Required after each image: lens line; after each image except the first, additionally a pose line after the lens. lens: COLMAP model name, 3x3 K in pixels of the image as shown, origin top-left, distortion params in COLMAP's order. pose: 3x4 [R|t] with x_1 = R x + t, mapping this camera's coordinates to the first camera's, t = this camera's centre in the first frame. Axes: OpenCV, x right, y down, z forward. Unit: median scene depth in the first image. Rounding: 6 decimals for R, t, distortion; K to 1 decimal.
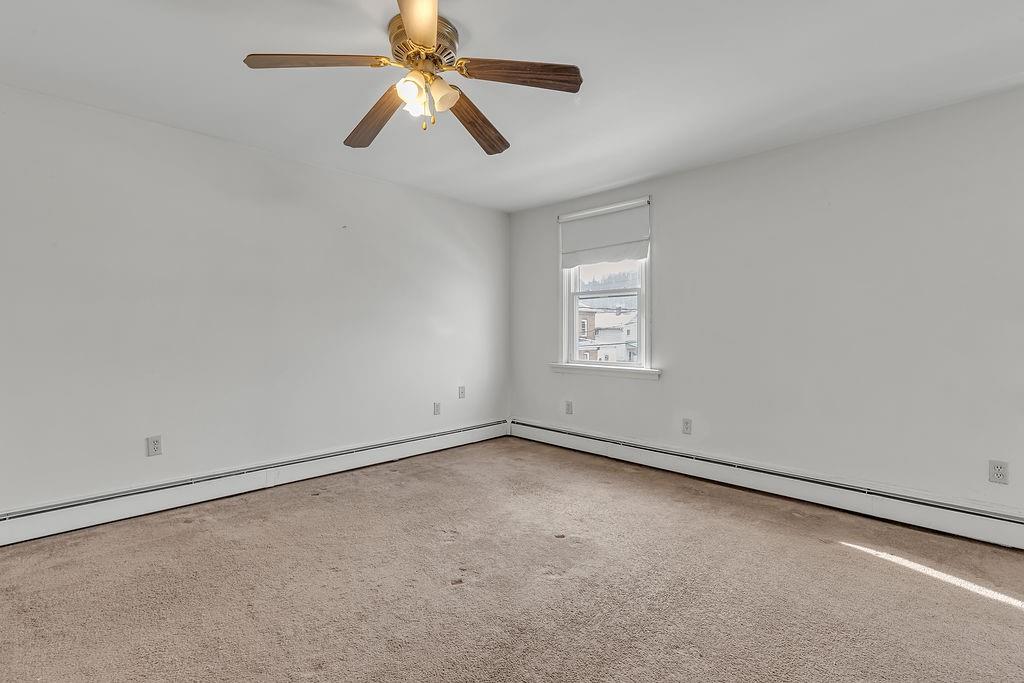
lens RADIAL K [[464.3, 0, 515.4], [0, 464.3, 336.5], [0, 0, 1]] dist [0.014398, -0.001243]
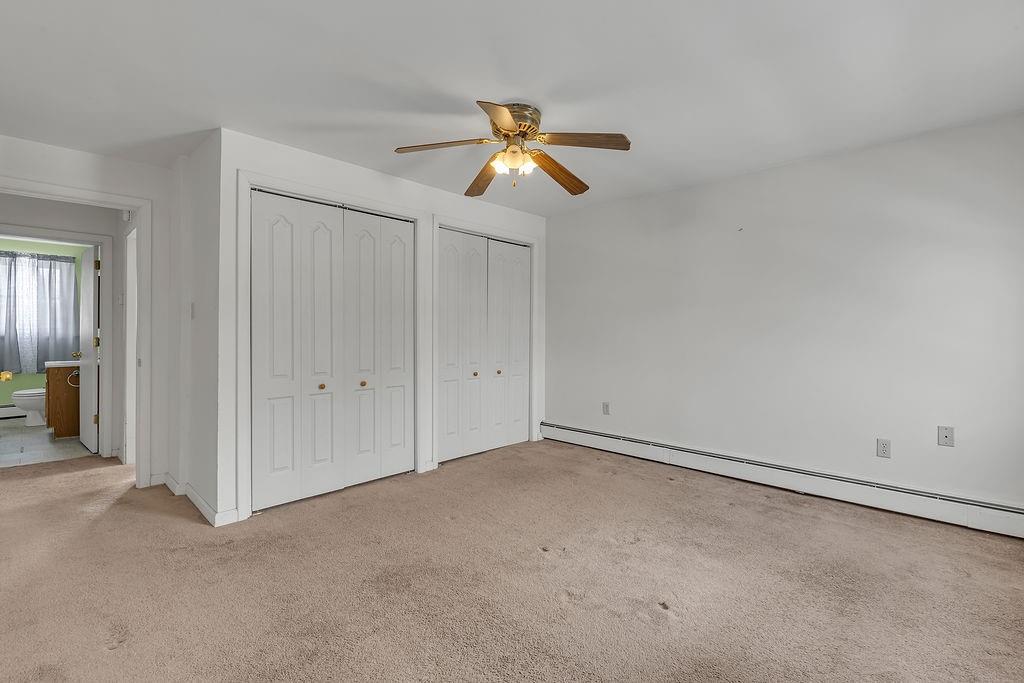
lens RADIAL K [[464.3, 0, 515.4], [0, 464.3, 336.5], [0, 0, 1]] dist [0.014398, -0.001243]
pose [[0.017713, 0.007884, -0.999812, 0.857291], [-0.010088, 0.999919, 0.007706, -0.017237], [0.999792, 0.009949, 0.017791, 0.736386]]
